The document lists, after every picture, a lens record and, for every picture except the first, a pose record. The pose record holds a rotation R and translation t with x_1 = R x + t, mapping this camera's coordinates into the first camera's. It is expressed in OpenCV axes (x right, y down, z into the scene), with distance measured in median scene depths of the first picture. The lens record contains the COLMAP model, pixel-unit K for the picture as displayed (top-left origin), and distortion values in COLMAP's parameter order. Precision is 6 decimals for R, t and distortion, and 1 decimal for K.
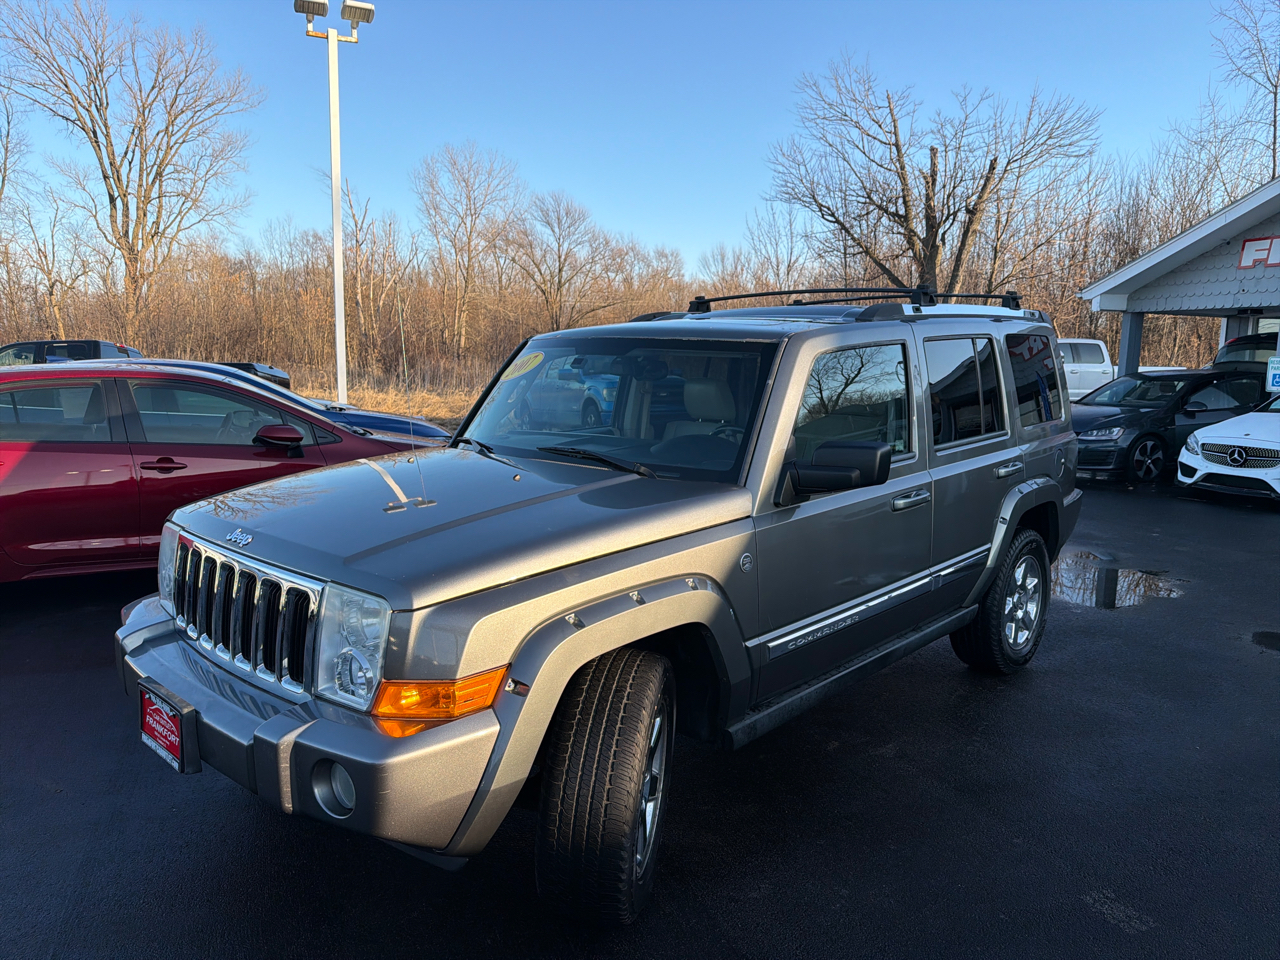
lens RADIAL K [[903.3, 0, 641.7], [0, 903.3, 494.8], [0, 0, 1]] dist [0.028168, -0.034269]
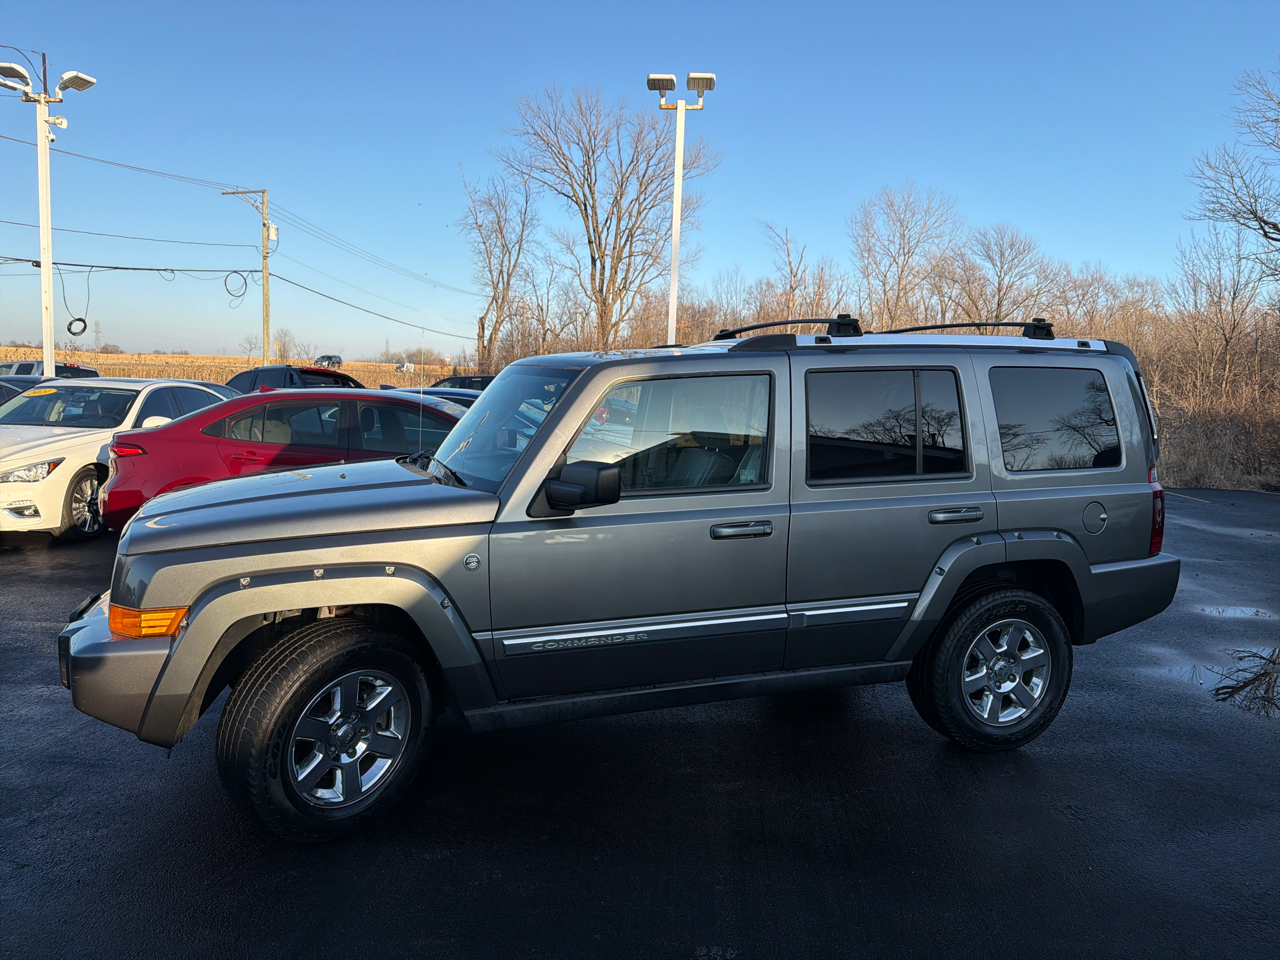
lens RADIAL K [[890.7, 0, 639.4], [0, 890.7, 494.8], [0, 0, 1]] dist [0.082620, -0.108313]
pose [[0.882762, 0.068564, -0.464791, 0.115012], [-0.087952, 0.995921, -0.020131, -0.000687], [0.461515, 0.058650, 0.885191, 0.014128]]
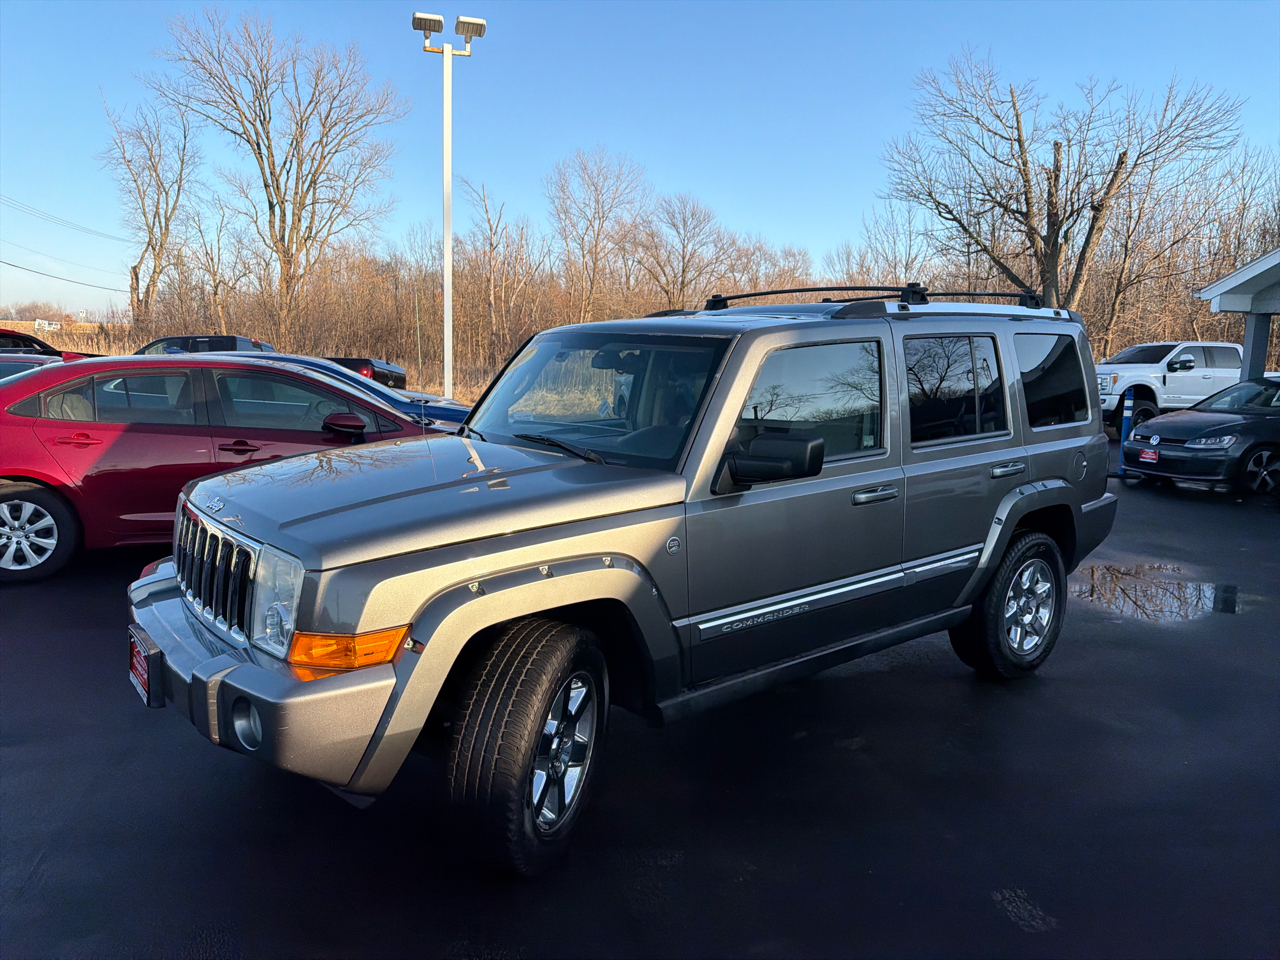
lens RADIAL K [[898.0, 0, 642.3], [0, 898.0, 481.9], [0, 0, 1]] dist [0.067092, -0.109461]
pose [[0.990164, 0.029460, -0.136774, 0.031203], [-0.031288, 0.999447, -0.011233, 0.001883], [0.136368, 0.015402, 0.990539, -0.006586]]
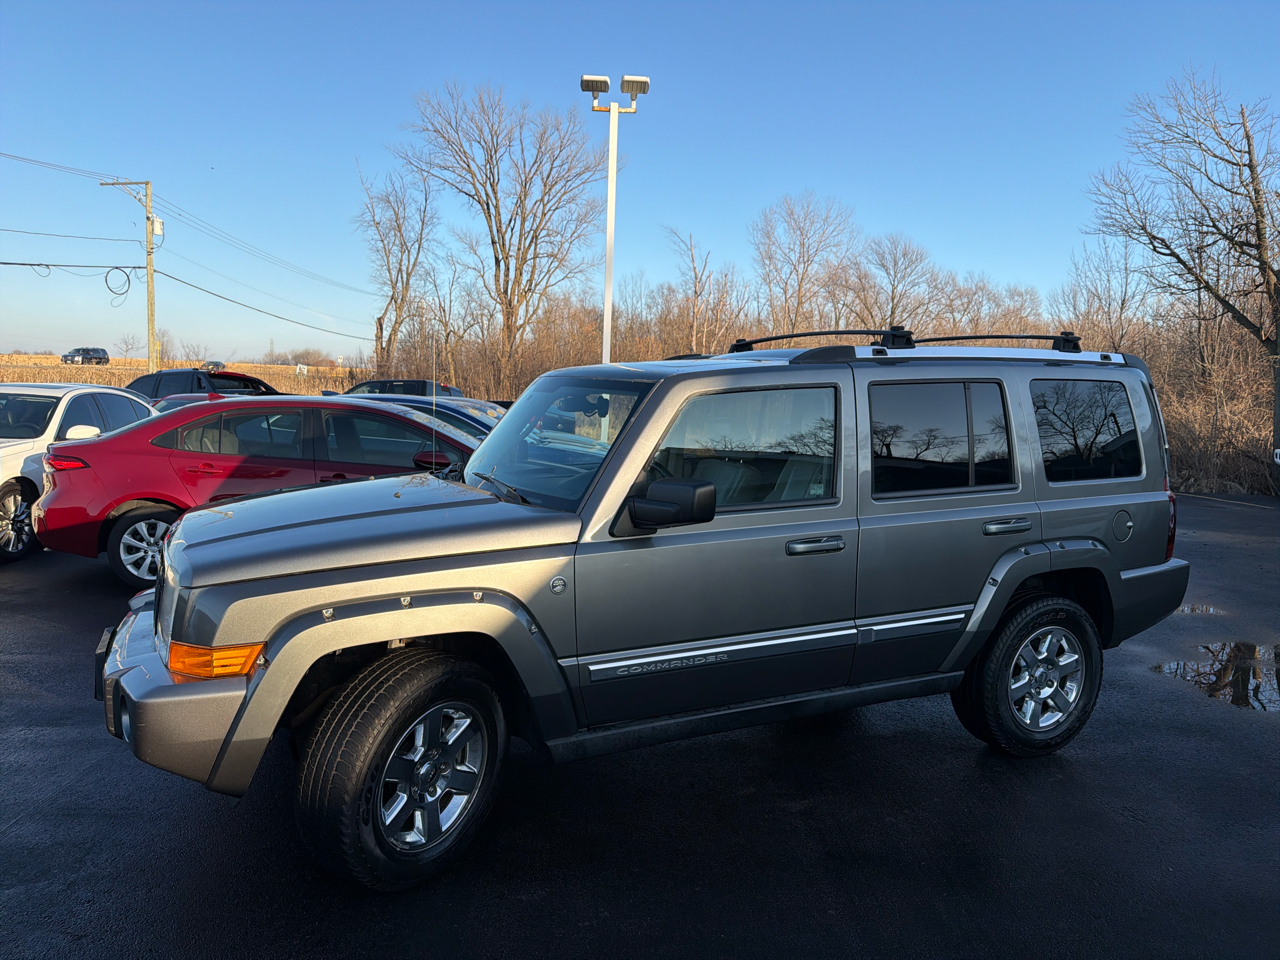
lens RADIAL K [[894.0, 0, 641.4], [0, 894.0, 502.5], [0, 0, 1]] dist [0.072478, -0.103463]
pose [[0.930528, 0.059517, -0.361352, 0.082894], [-0.073349, 0.997001, -0.024670, -0.000640], [0.358800, 0.049461, 0.932103, 0.005046]]
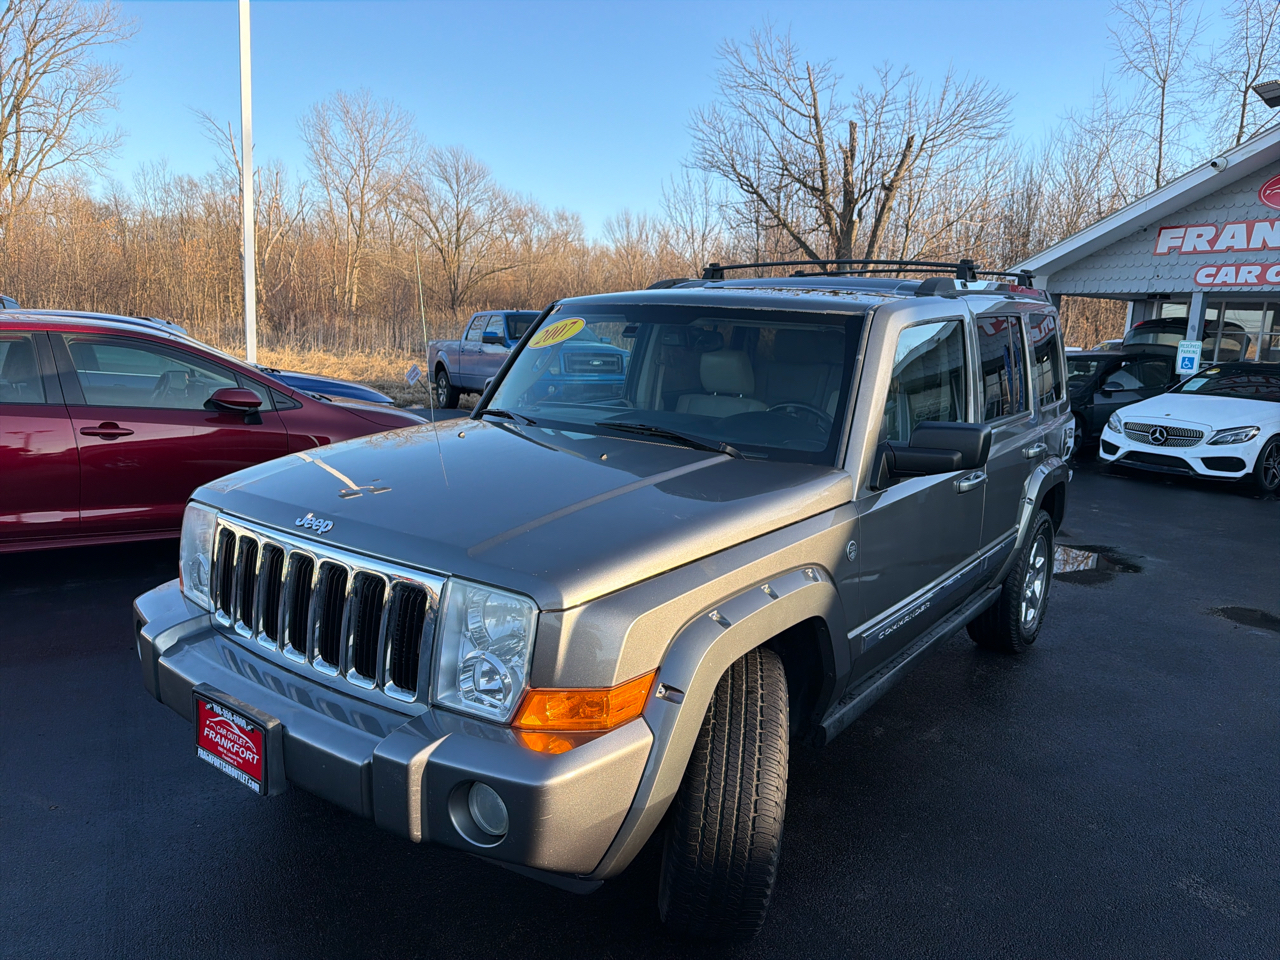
lens RADIAL K [[903.3, 0, 641.7], [0, 903.3, 494.8], [0, 0, 1]] dist [0.028168, -0.034269]
pose [[0.993042, 0.006946, 0.117552, -0.030074], [-0.011123, 0.999328, 0.034916, -0.001845], [-0.117231, -0.035980, 0.992453, 0.012777]]
